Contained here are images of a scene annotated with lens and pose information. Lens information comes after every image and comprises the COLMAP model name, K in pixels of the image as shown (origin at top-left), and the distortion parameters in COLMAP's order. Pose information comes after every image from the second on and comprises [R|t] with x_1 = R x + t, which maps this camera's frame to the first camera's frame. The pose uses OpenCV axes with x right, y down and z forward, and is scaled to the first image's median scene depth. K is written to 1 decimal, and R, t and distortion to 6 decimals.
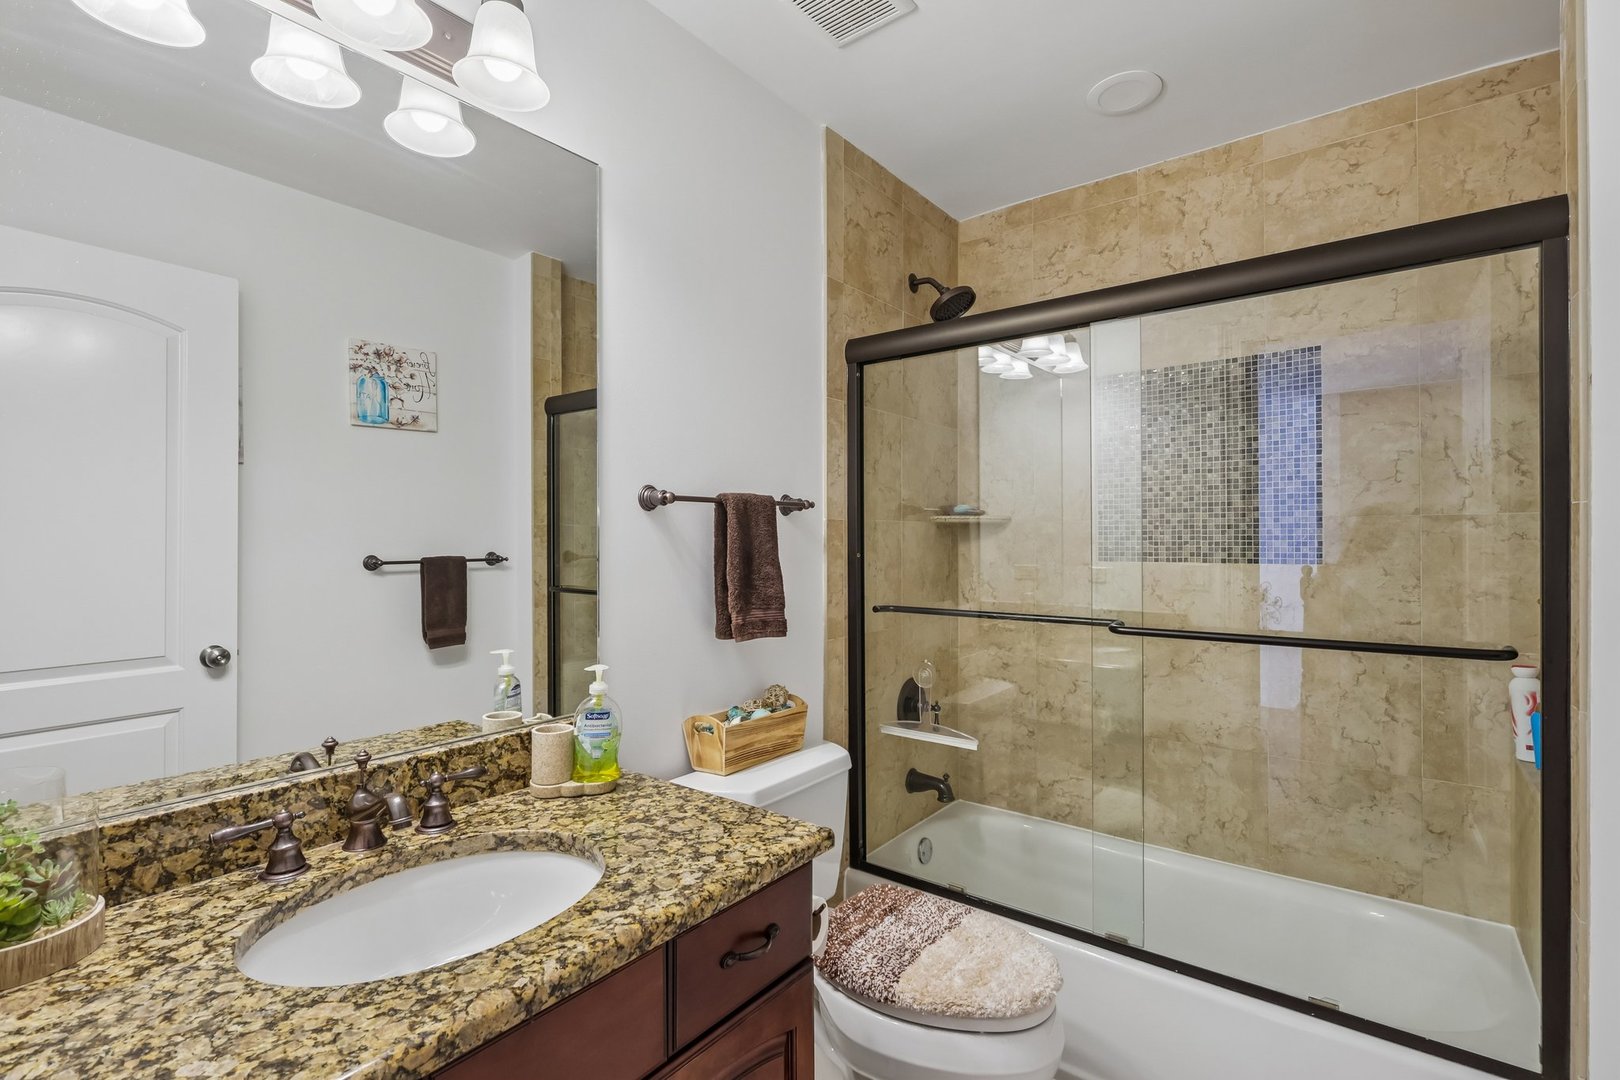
lens RADIAL K [[749.9, 0, 803.2], [0, 749.9, 537.2], [0, 0, 1]] dist [0.003041, -0.000401]
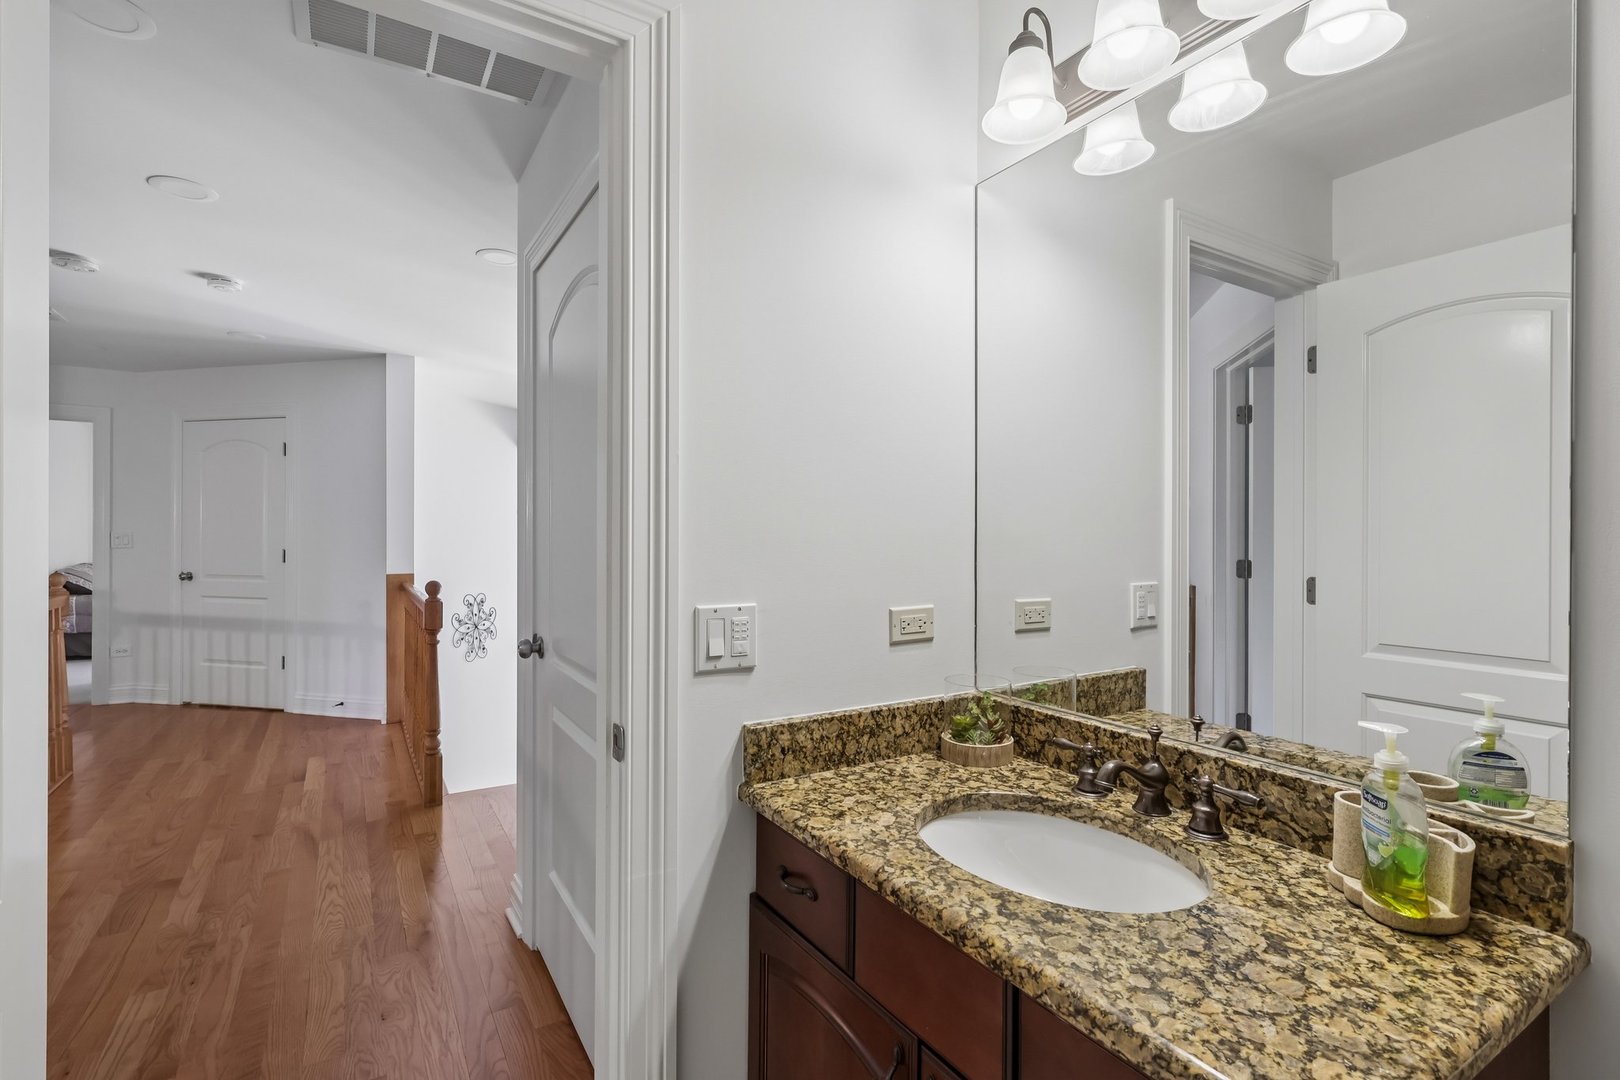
lens RADIAL K [[749.9, 0, 803.0], [0, 749.9, 537.9], [0, 0, 1]] dist [0.003041, -0.000401]
pose [[-0.350054, 0.000823, -0.936729, 0.675445], [-0.004888, 0.999984, 0.002705, 0.014757], [0.936717, 0.005526, -0.350044, 0.998617]]
